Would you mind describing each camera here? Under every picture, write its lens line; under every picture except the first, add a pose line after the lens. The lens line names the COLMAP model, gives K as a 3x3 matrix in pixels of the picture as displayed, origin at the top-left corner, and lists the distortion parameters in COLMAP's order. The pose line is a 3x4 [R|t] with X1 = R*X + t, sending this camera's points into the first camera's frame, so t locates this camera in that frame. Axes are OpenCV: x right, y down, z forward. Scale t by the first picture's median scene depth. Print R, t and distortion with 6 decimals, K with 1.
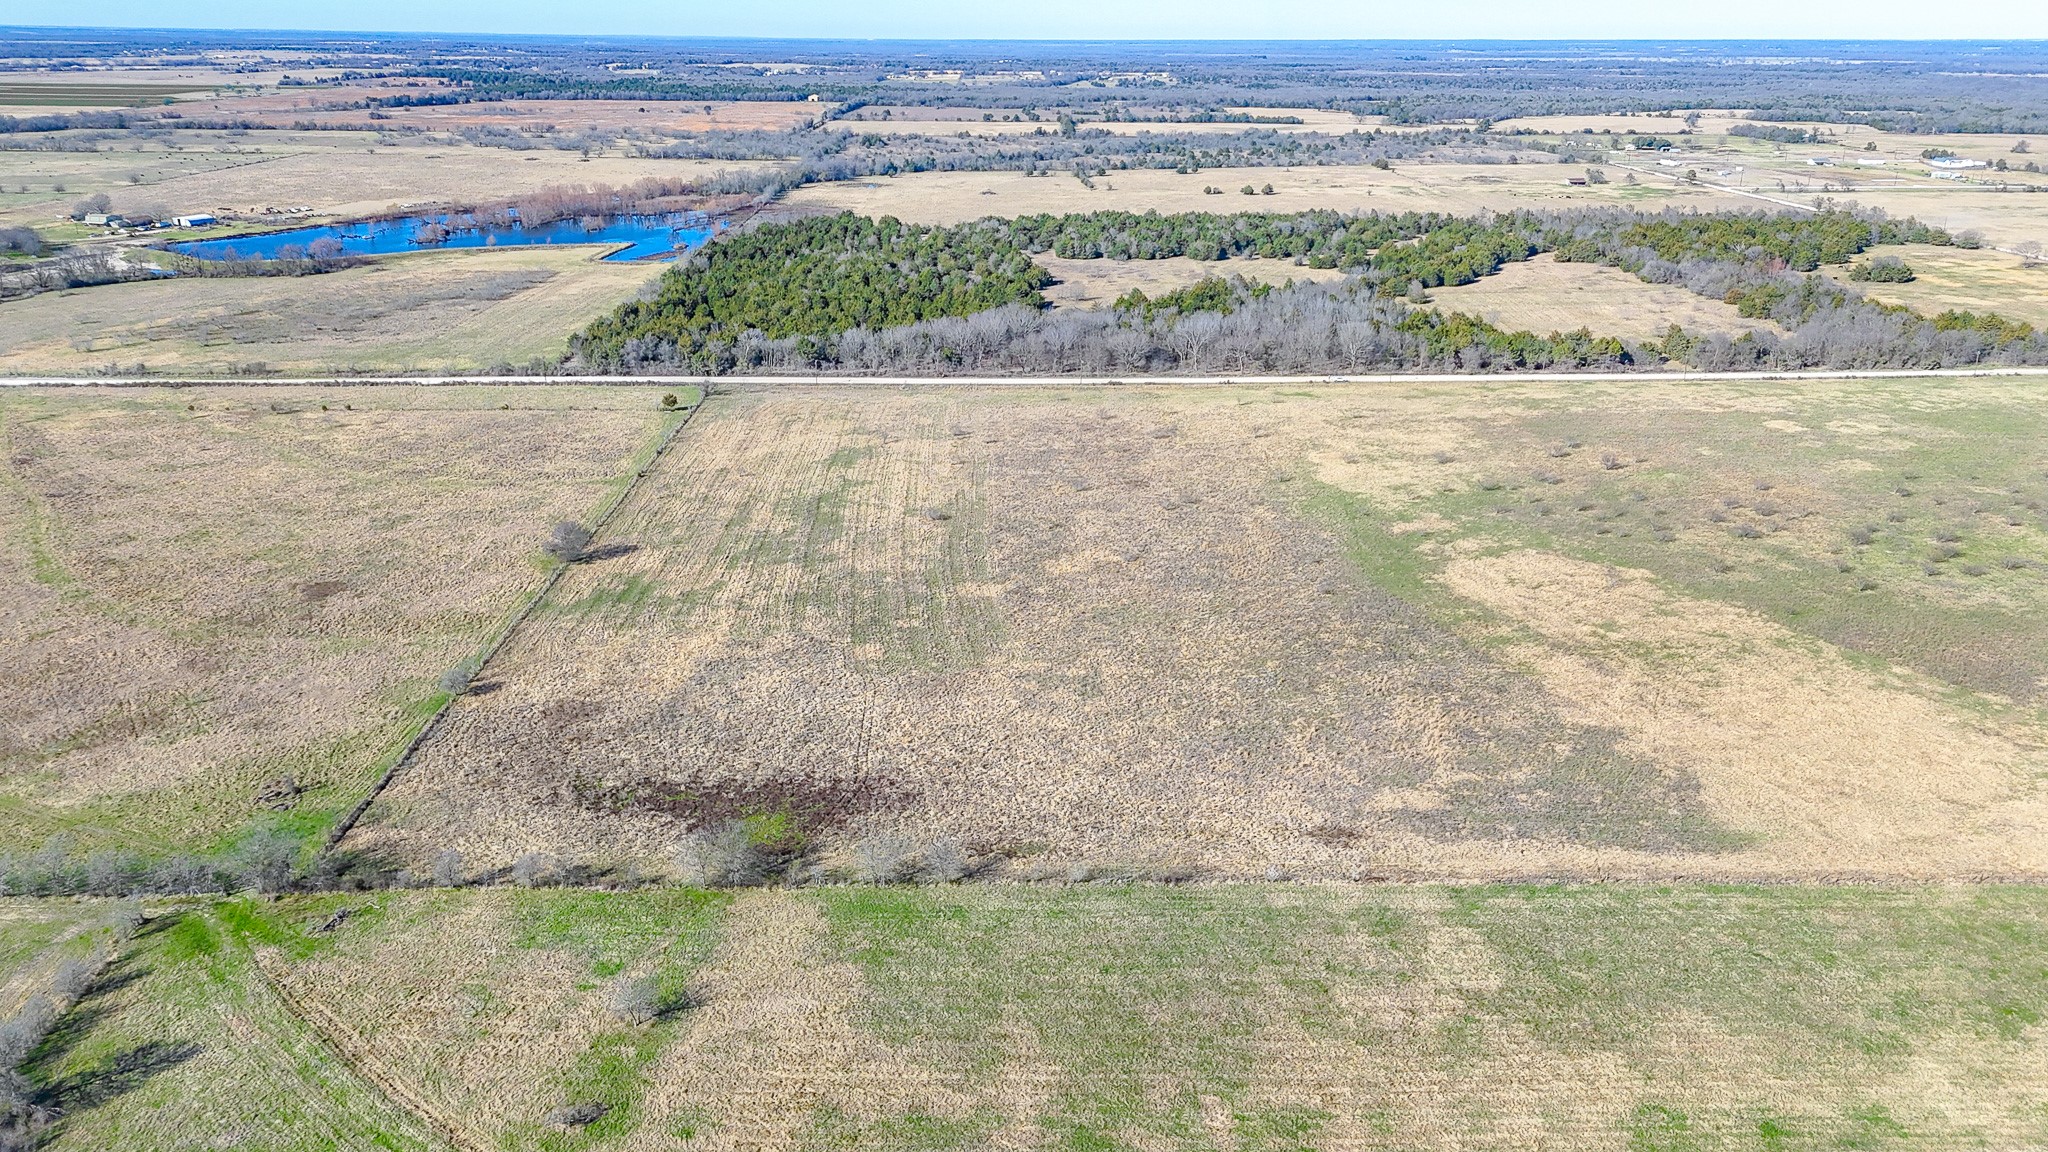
lens RADIAL K [[1505.6, 0, 1024.0], [0, 1505.6, 576.0], [0, 0, 1]] dist [0.076084, -0.067392]
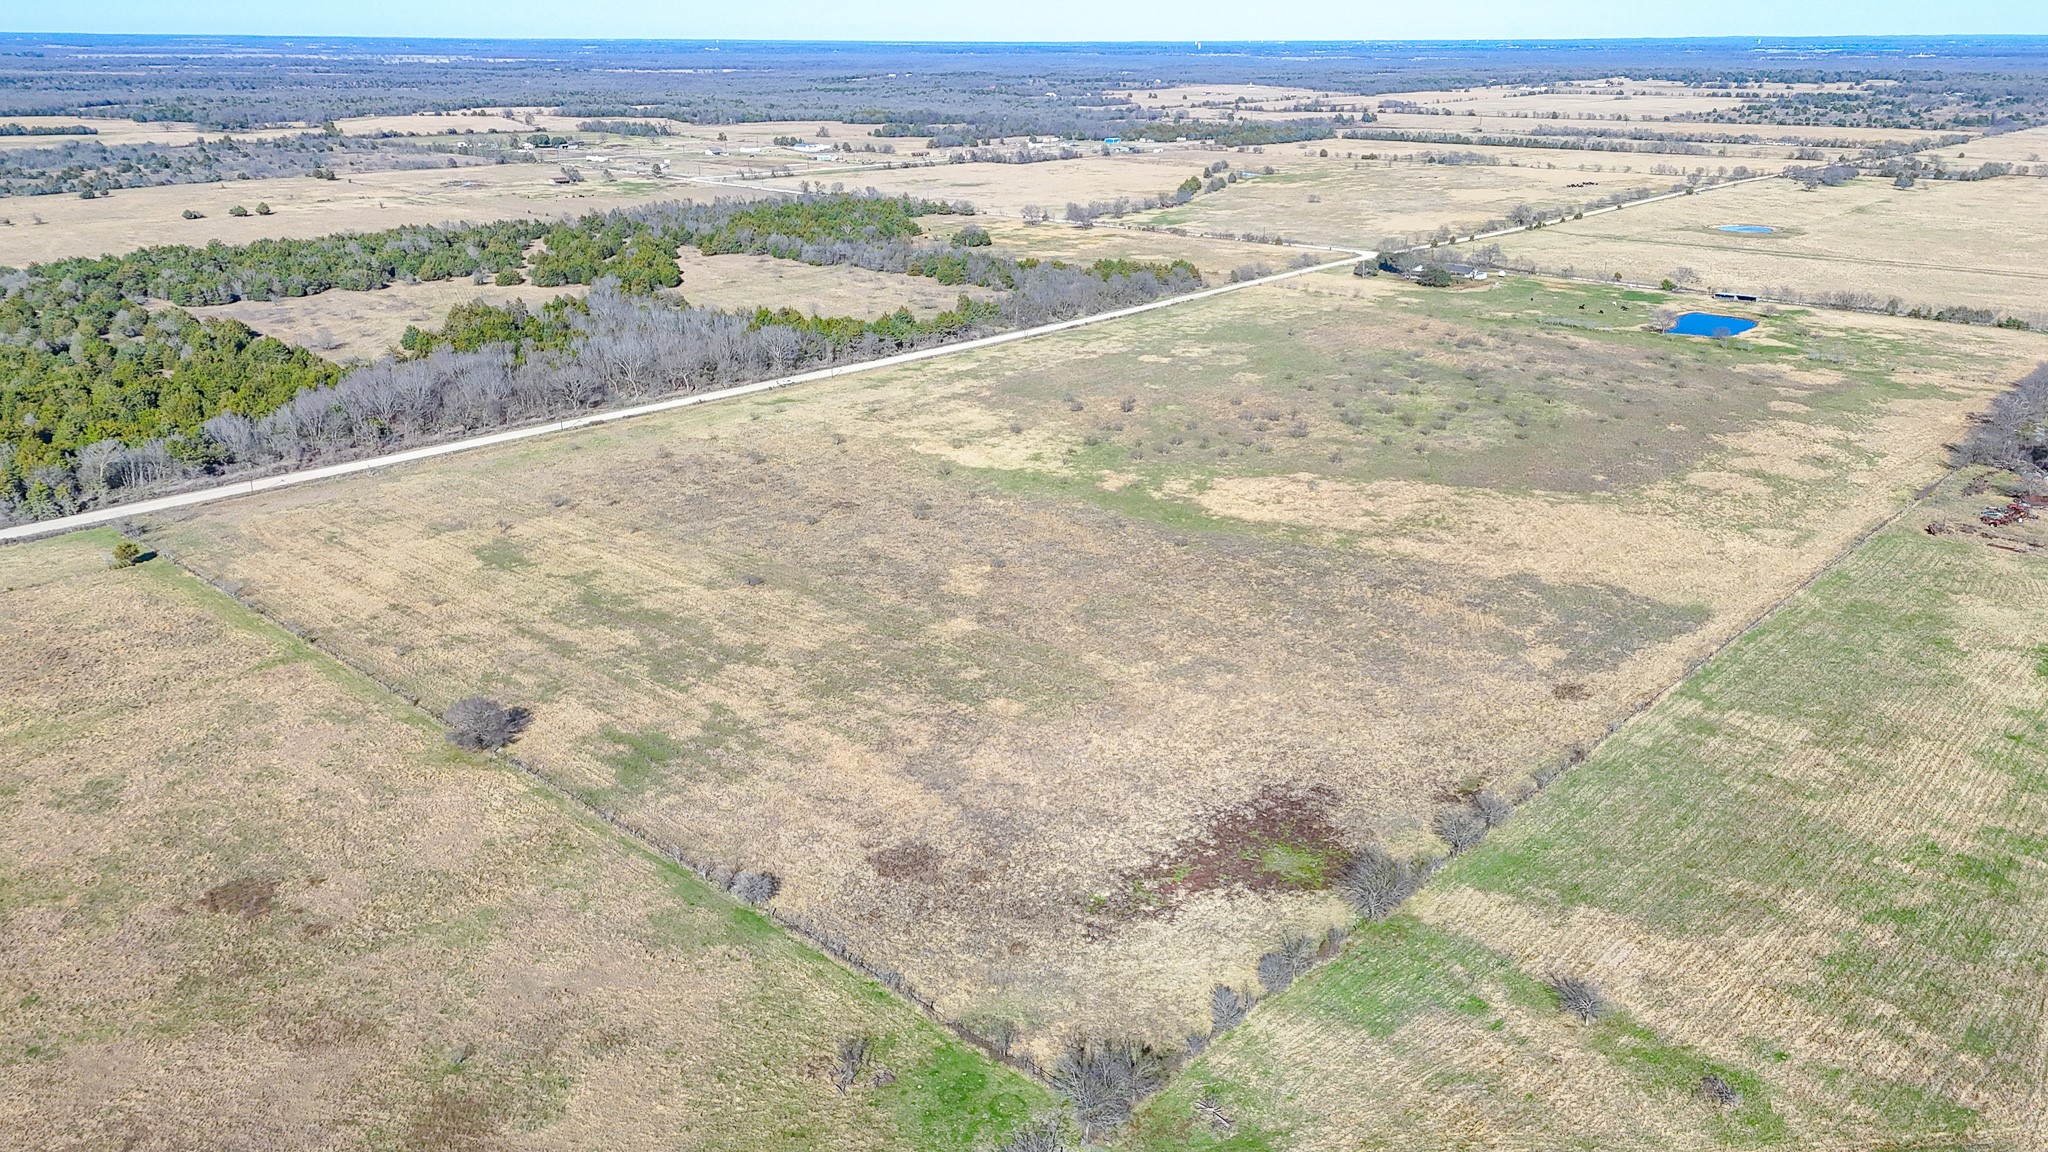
lens RADIAL K [[1505.6, 0, 1024.0], [0, 1505.6, 576.0], [0, 0, 1]] dist [0.076084, -0.067392]
pose [[0.689210, -0.247513, 0.680975, -0.389011], [0.246365, 0.963900, 0.101003, -0.065244], [-0.681391, 0.098156, 0.725308, 0.165528]]
